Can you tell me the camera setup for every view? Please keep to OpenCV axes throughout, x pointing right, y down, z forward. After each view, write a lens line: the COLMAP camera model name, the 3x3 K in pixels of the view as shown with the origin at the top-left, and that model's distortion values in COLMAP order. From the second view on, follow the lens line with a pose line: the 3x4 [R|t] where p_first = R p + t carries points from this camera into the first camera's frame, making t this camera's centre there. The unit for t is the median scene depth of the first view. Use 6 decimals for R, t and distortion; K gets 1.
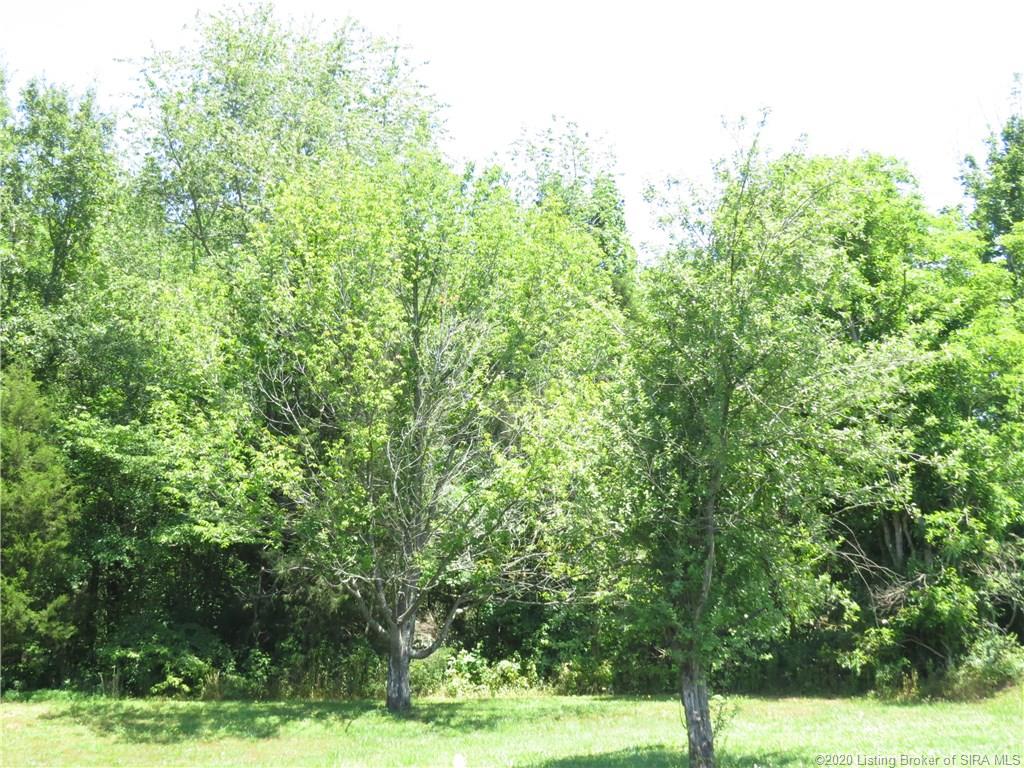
lens RADIAL K [[1654.5, 0, 512.0], [0, 1654.5, 384.0], [0, 0, 1]] dist [-0.073764, -0.099838]
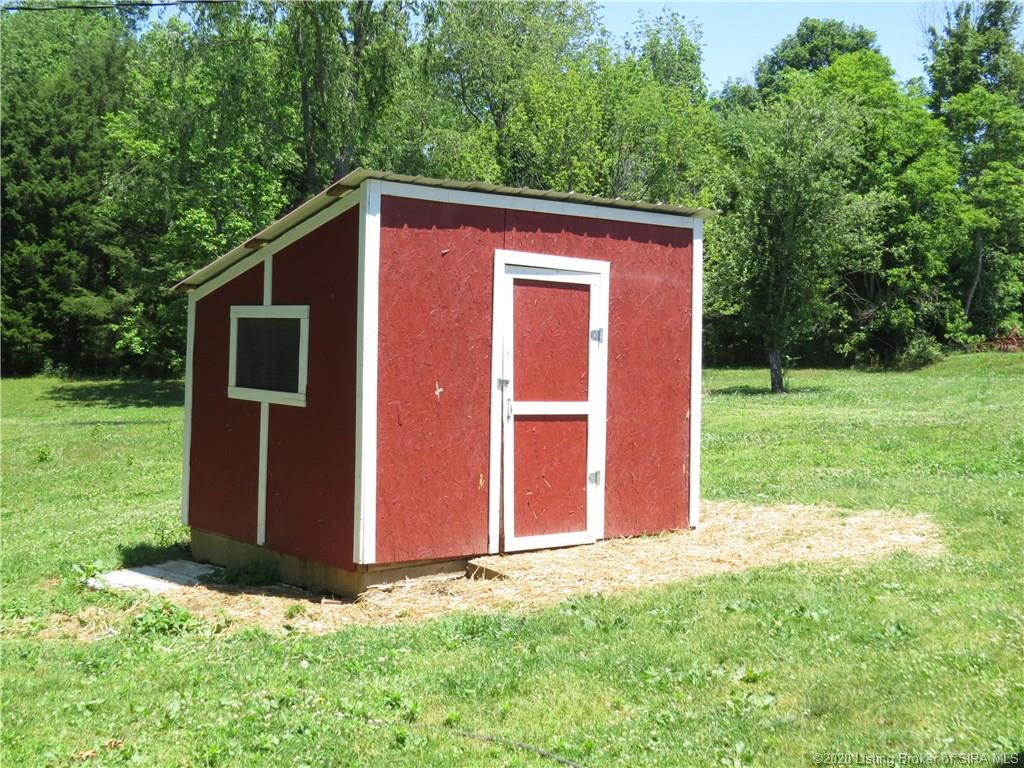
lens RADIAL K [[1396.1, 0, 512.0], [0, 1396.1, 384.0], [0, 0, 1]] dist [-0.012609, 0.024148]
pose [[0.999763, 0.012609, -0.017749, -0.133255], [-0.009258, 0.984062, 0.177587, -0.065408], [0.019705, -0.177381, 0.983945, -0.540194]]
